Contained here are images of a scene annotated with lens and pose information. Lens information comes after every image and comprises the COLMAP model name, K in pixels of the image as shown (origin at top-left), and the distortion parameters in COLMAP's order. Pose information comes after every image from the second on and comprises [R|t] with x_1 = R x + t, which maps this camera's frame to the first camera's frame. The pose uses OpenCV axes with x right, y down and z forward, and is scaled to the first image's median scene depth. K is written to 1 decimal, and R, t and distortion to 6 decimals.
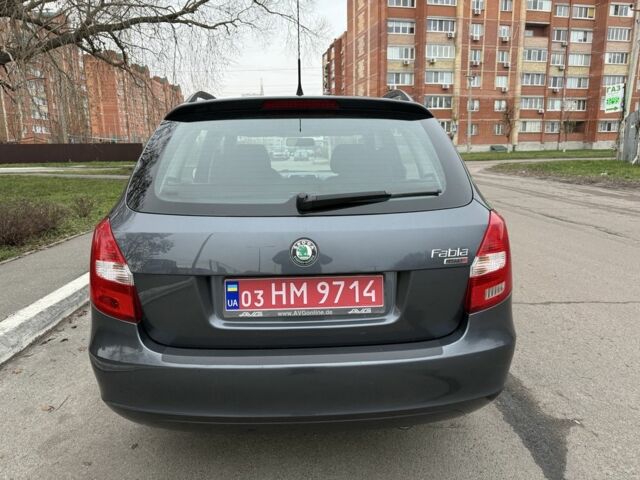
lens RADIAL K [[463.1, 0, 316.4], [0, 463.1, 239.1], [0, 0, 1]] dist [-0.002036, 0.000472]
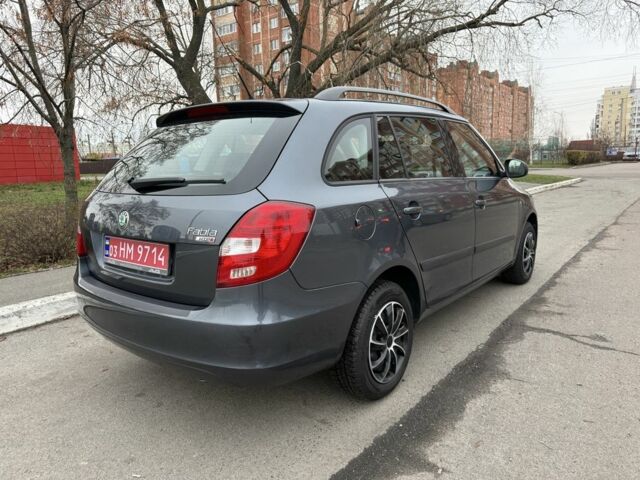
lens RADIAL K [[449.5, 0, 320.0], [0, 449.5, 240.0], [0, 0, 1]] dist [0.024466, 0.000827]
pose [[0.765820, 0.105104, -0.634407, 0.030081], [-0.106702, 0.993646, 0.035815, -0.000559], [0.634141, 0.040264, 0.772169, 0.008066]]
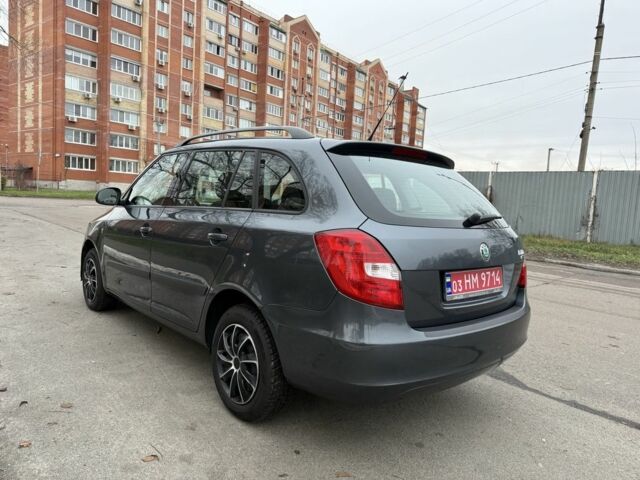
lens RADIAL K [[459.4, 0, 331.7], [0, 459.4, 241.3], [0, 0, 1]] dist [-0.021837, -0.001853]
pose [[0.756802, 0.008970, 0.653583, -0.032795], [0.048394, 0.996393, -0.069711, 0.001751], [-0.651850, 0.084387, 0.753638, 0.004614]]
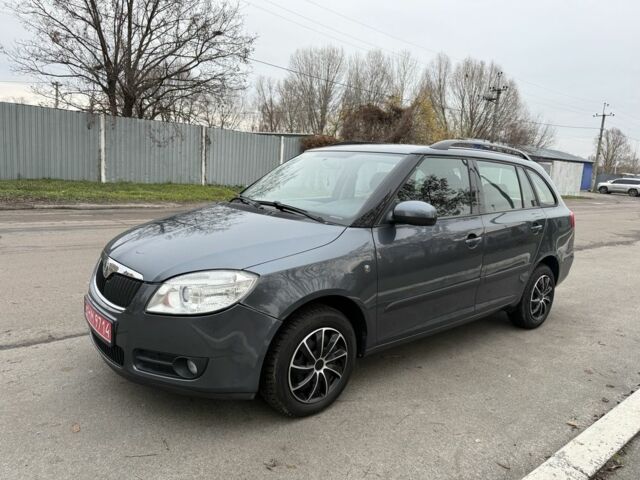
lens RADIAL K [[463.1, 0, 316.4], [0, 463.1, 239.1], [0, 0, 1]] dist [-0.002036, 0.000472]
pose [[-0.616483, -0.139718, 0.774872, -0.043730], [0.100826, 0.962019, 0.253679, -0.018579], [-0.780886, 0.234516, -0.578982, 0.098164]]
